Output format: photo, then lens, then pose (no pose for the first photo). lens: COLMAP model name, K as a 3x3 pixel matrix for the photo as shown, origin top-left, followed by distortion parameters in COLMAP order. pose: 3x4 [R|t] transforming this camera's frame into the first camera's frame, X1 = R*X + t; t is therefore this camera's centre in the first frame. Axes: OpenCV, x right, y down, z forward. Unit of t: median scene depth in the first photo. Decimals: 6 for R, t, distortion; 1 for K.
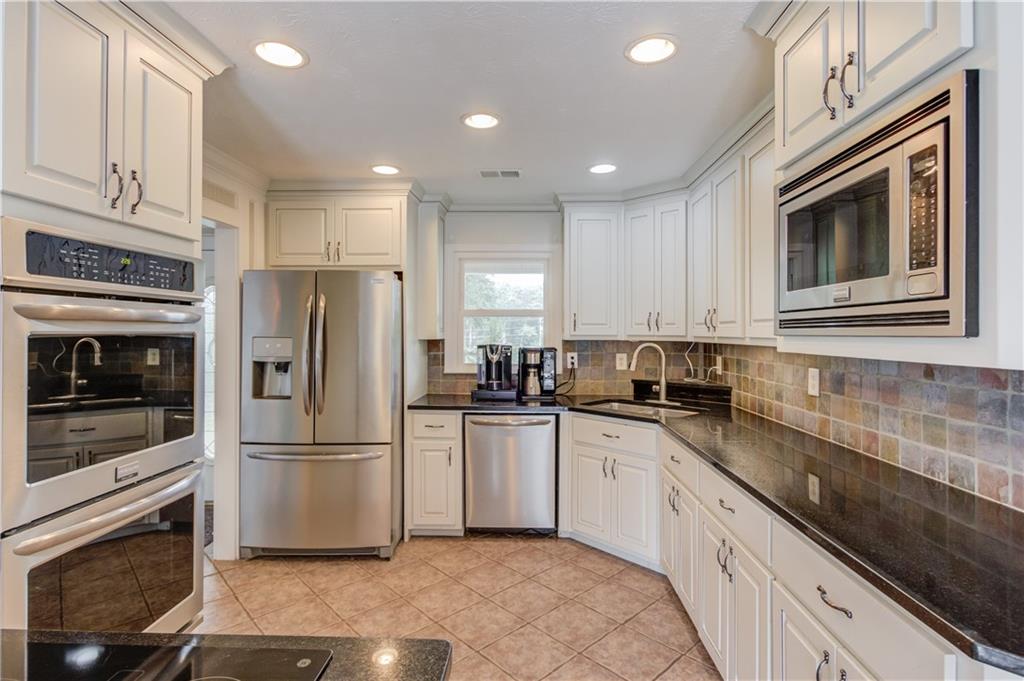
lens RADIAL K [[498.3, 0, 514.7], [0, 498.3, 330.0], [0, 0, 1]] dist [-0.001157, -0.000962]
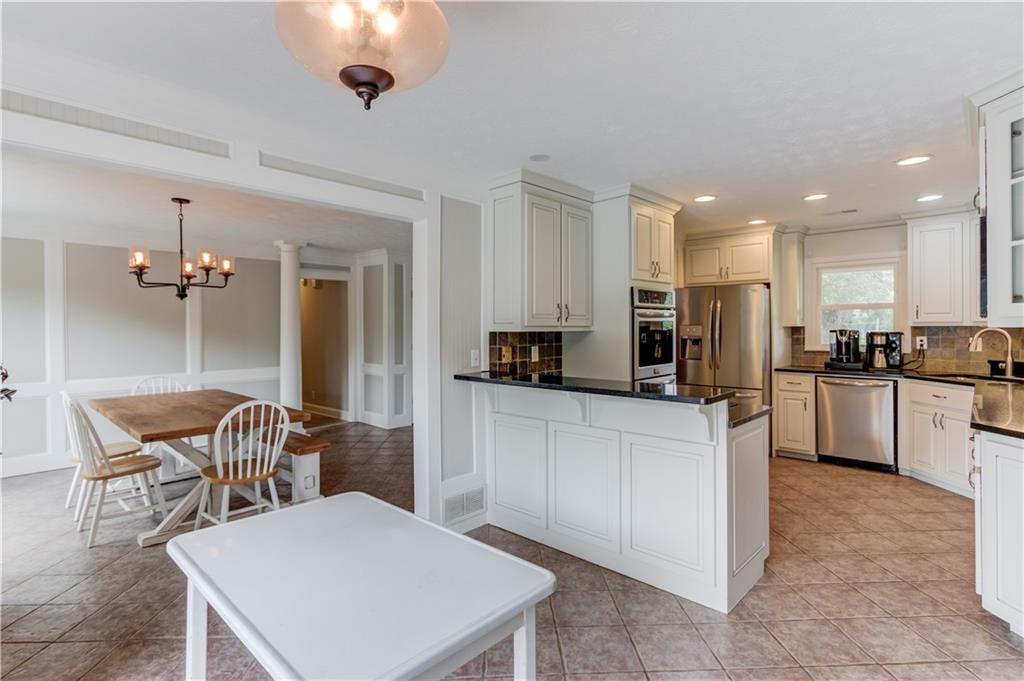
lens RADIAL K [[498.3, 0, 514.7], [0, 498.3, 330.0], [0, 0, 1]] dist [-0.001157, -0.000962]
pose [[0.750302, -0.002402, -0.661090, 0.187989], [0.009189, 0.999935, 0.006796, 0.012405], [0.661031, -0.011174, 0.750275, -0.641609]]
